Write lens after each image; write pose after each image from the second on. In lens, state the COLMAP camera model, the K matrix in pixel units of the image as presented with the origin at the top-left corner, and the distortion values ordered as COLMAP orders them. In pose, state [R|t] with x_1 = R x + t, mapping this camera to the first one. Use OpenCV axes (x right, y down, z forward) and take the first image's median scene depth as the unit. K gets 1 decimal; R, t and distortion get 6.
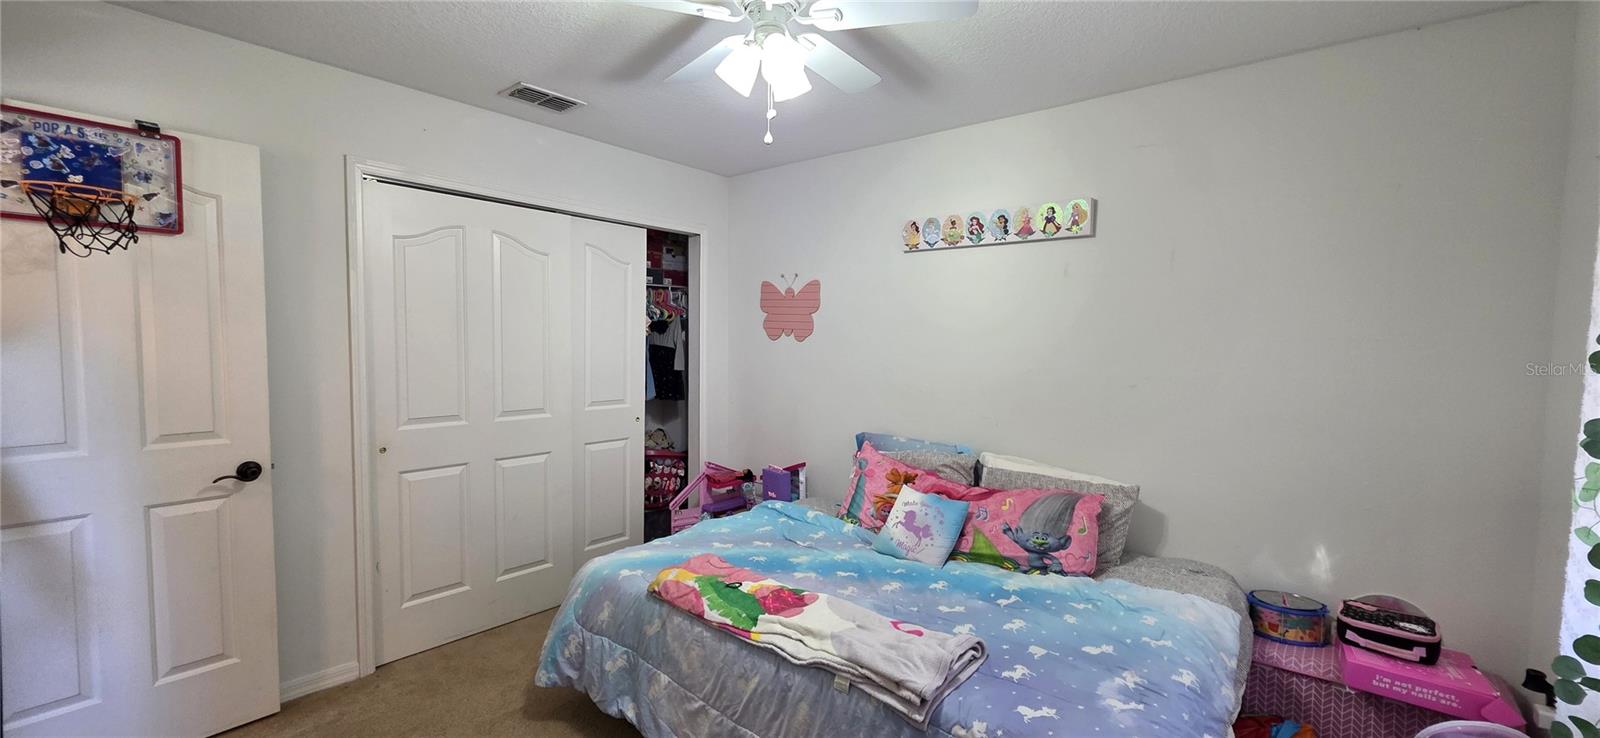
lens RADIAL K [[641.1, 0, 808.3], [0, 641.1, 369.5], [0, 0, 1]] dist [0.001752, -0.000351]
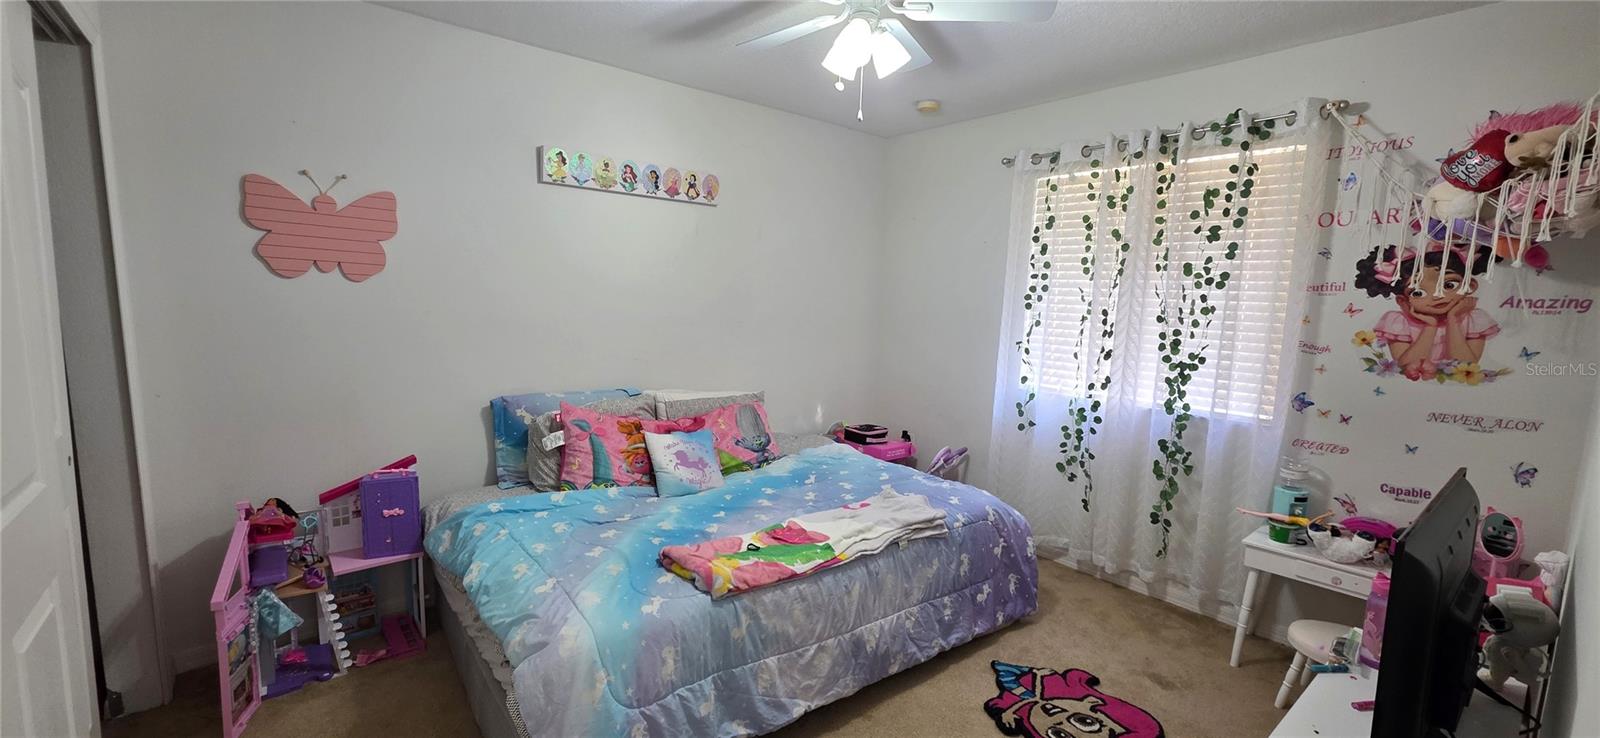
lens RADIAL K [[641.1, 0, 805.0], [0, 641.1, 374.8], [0, 0, 1]] dist [0.001752, -0.000351]
pose [[0.185339, -0.133123, 0.973616, -0.859852], [0.013337, 0.991031, 0.132966, -0.045755], [-0.982584, -0.011658, 0.185452, 0.627069]]
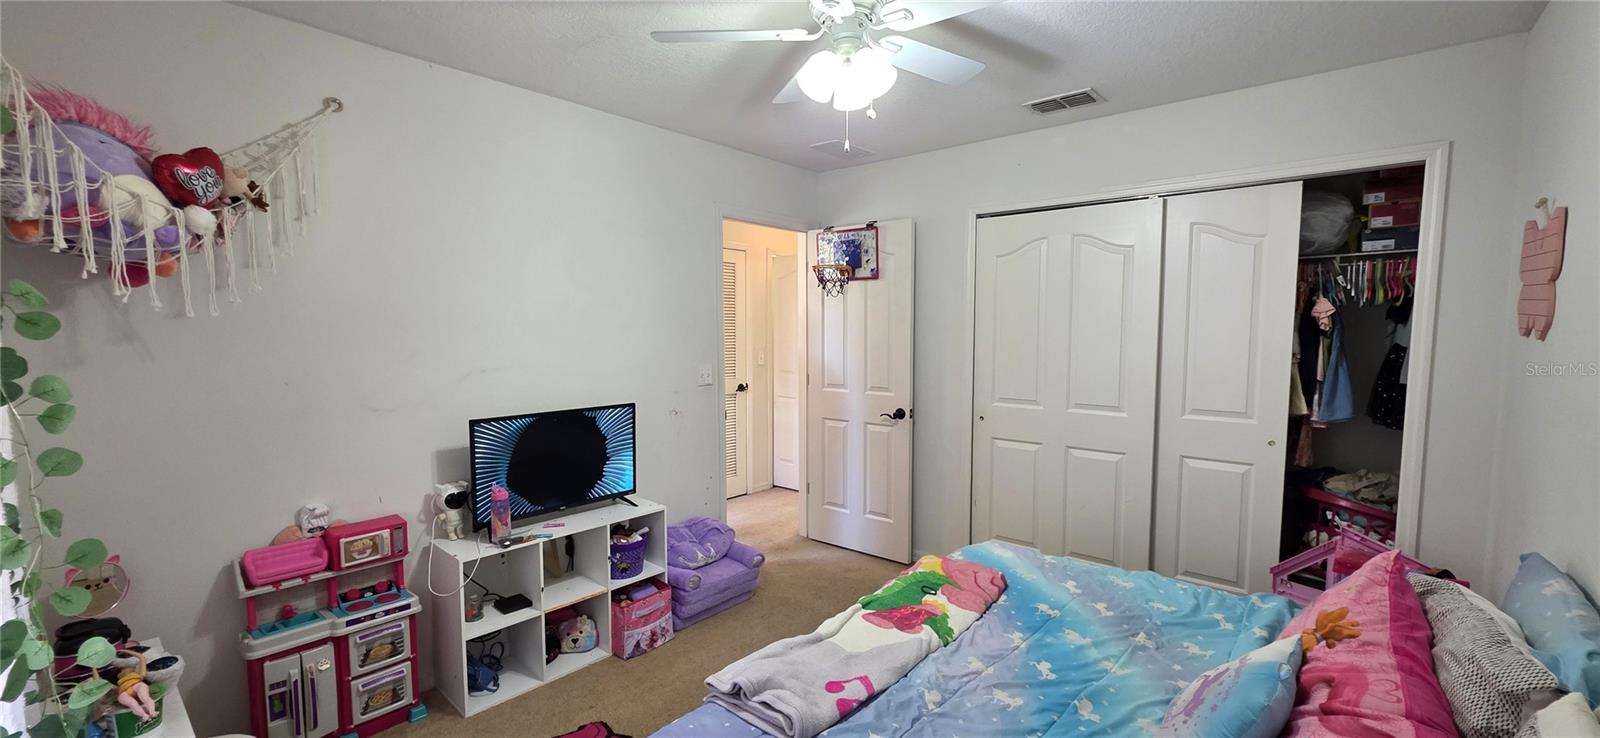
lens RADIAL K [[641.1, 0, 802.4], [0, 641.1, 370.2], [0, 0, 1]] dist [0.001752, -0.000351]
pose [[-0.025115, 0.060949, -0.997825, 0.714221], [-0.041182, 0.997229, 0.061950, -0.044472], [0.998836, 0.042648, -0.022536, 0.685857]]
